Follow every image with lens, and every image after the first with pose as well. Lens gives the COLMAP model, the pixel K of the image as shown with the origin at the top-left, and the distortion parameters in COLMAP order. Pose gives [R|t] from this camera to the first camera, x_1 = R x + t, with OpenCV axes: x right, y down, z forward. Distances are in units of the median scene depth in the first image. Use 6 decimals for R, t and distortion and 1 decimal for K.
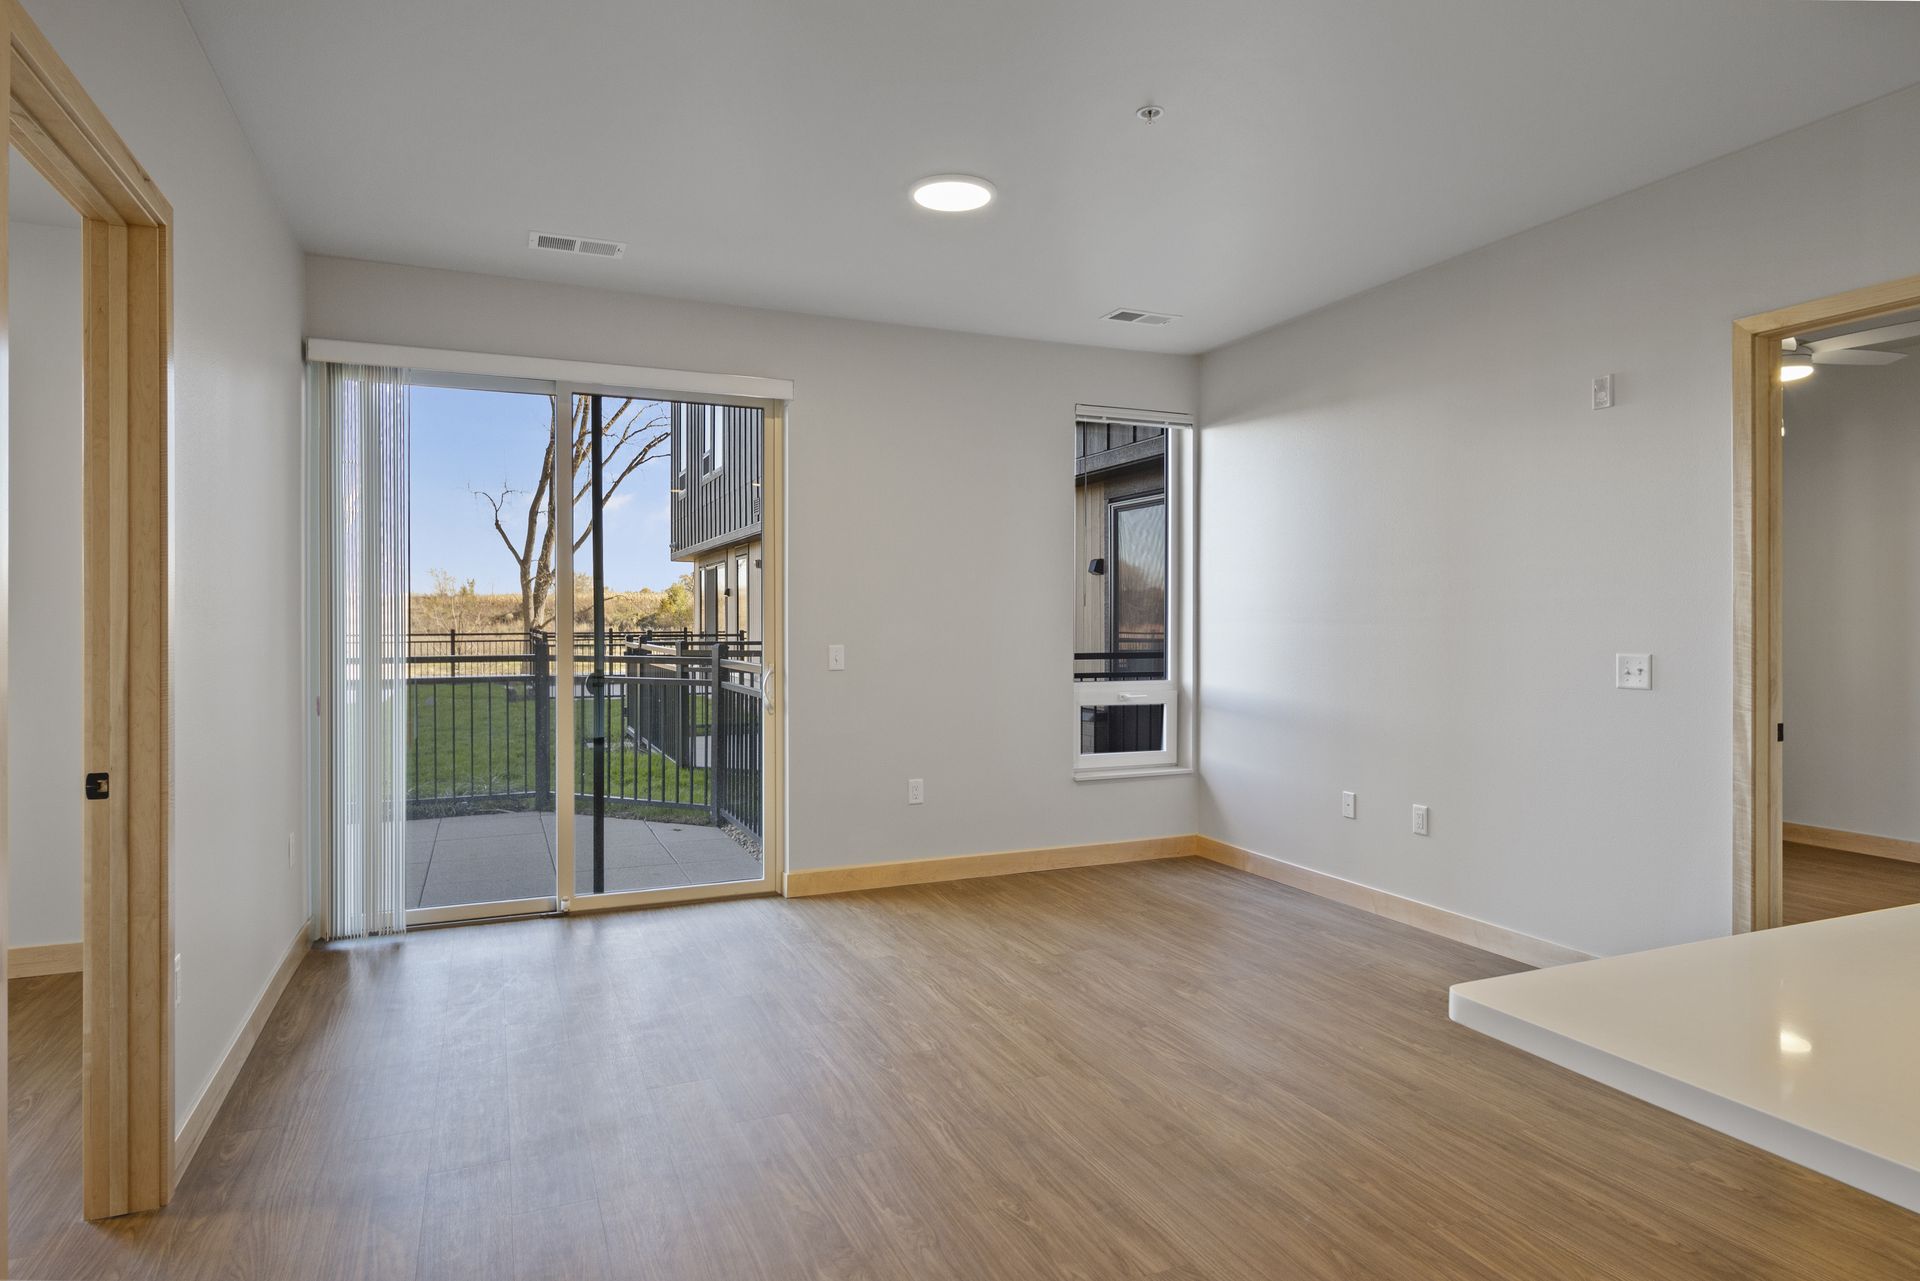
lens RADIAL K [[1113.7, 0, 963.7], [0, 1113.7, 633.7], [0, 0, 1]] dist [-0.004308, -0.003539]
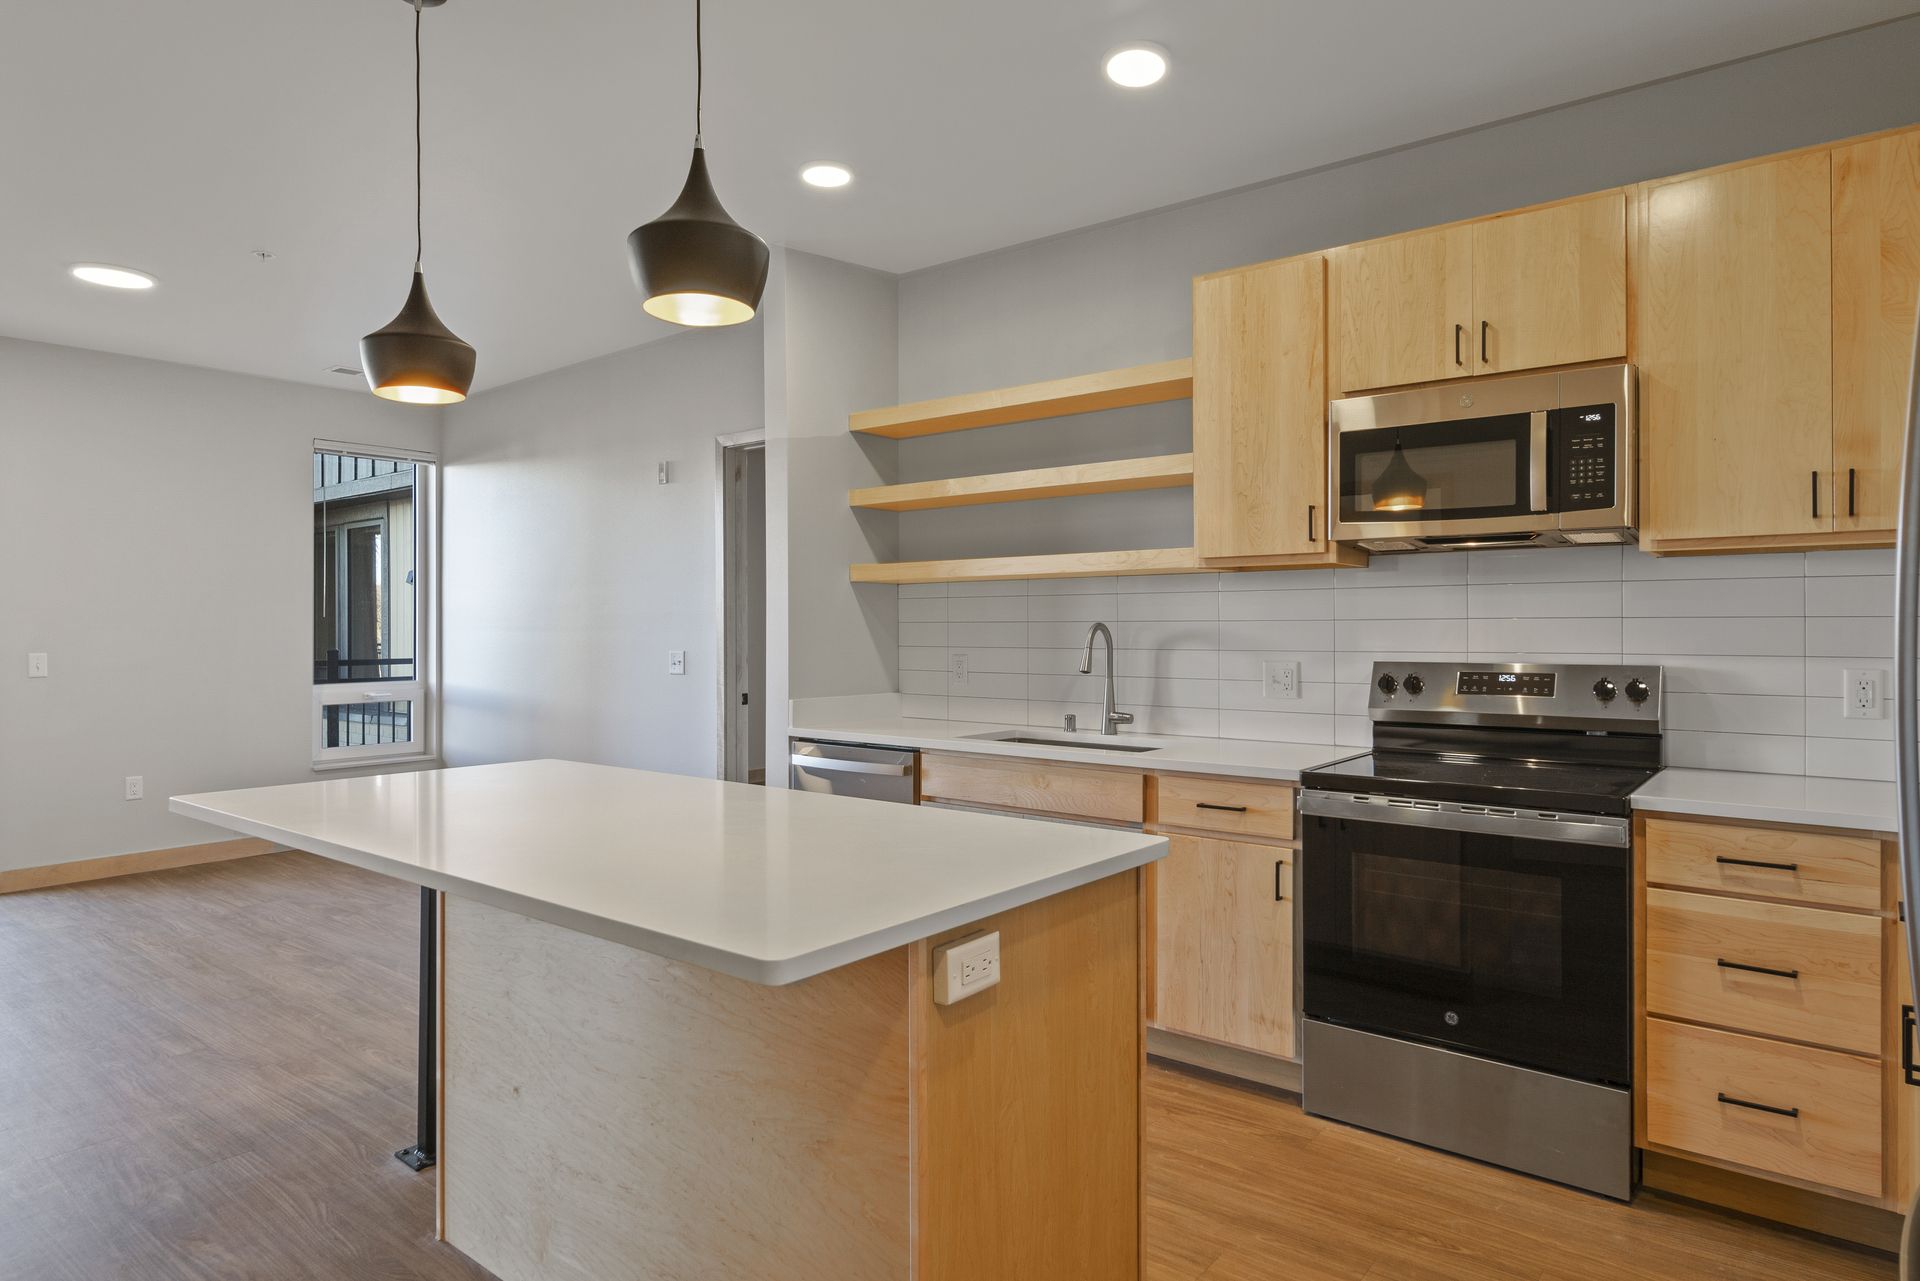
lens RADIAL K [[1113.7, 0, 957.6], [0, 1113.7, 630.7], [0, 0, 1]] dist [-0.004308, -0.003539]
pose [[0.879972, -0.003571, 0.475011, 0.221513], [0.008053, 0.999940, -0.007401, 0.005244], [-0.474957, 0.010338, 0.879948, -0.486566]]
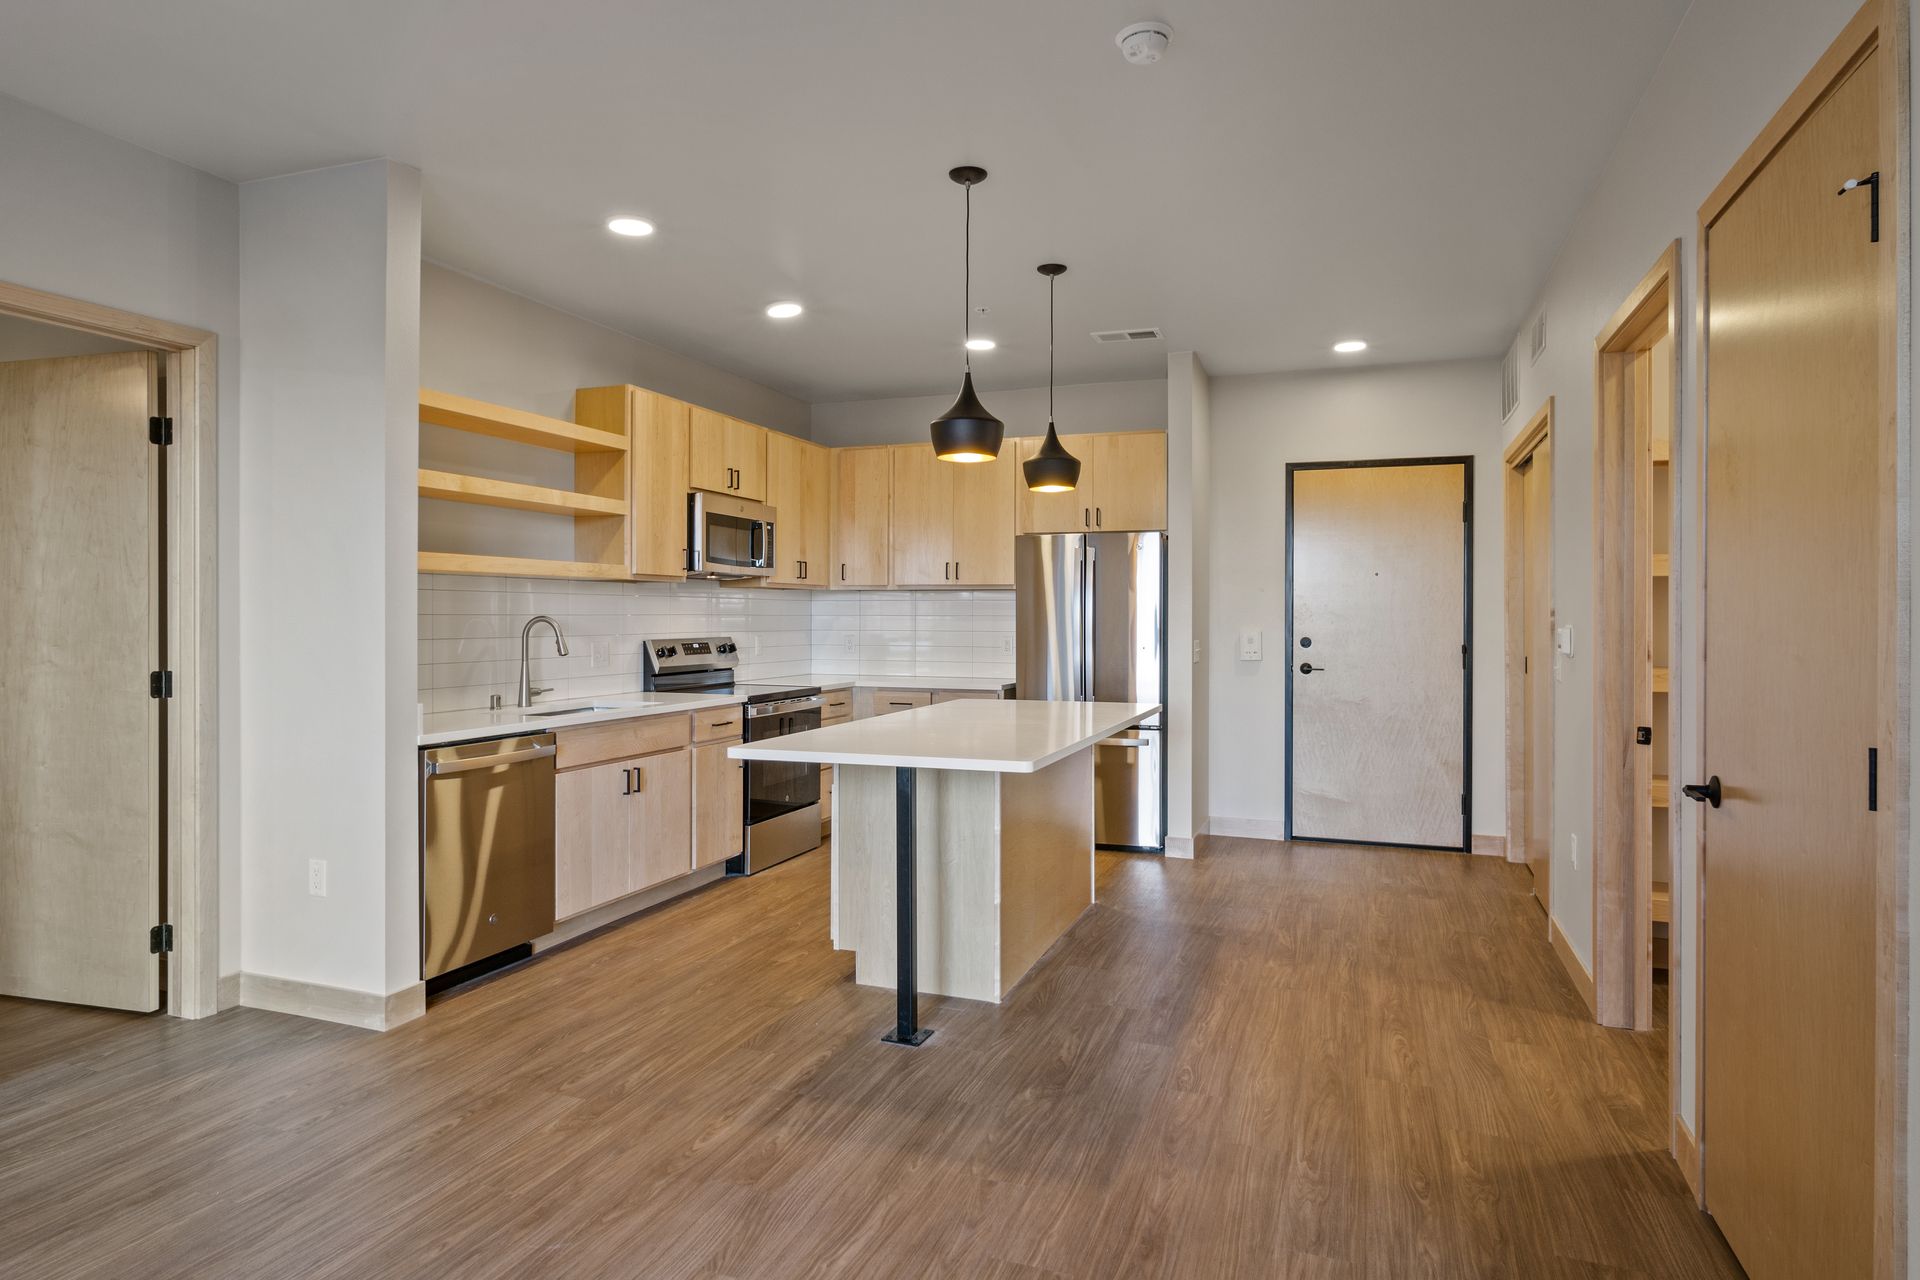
lens RADIAL K [[1113.7, 0, 955.2], [0, 1113.7, 627.8], [0, 0, 1]] dist [-0.004308, -0.003539]
pose [[-0.729432, -0.010189, 0.683978, -0.364030], [0.004650, 0.999792, 0.019853, -0.016746], [-0.684038, 0.017662, -0.729233, 0.888373]]
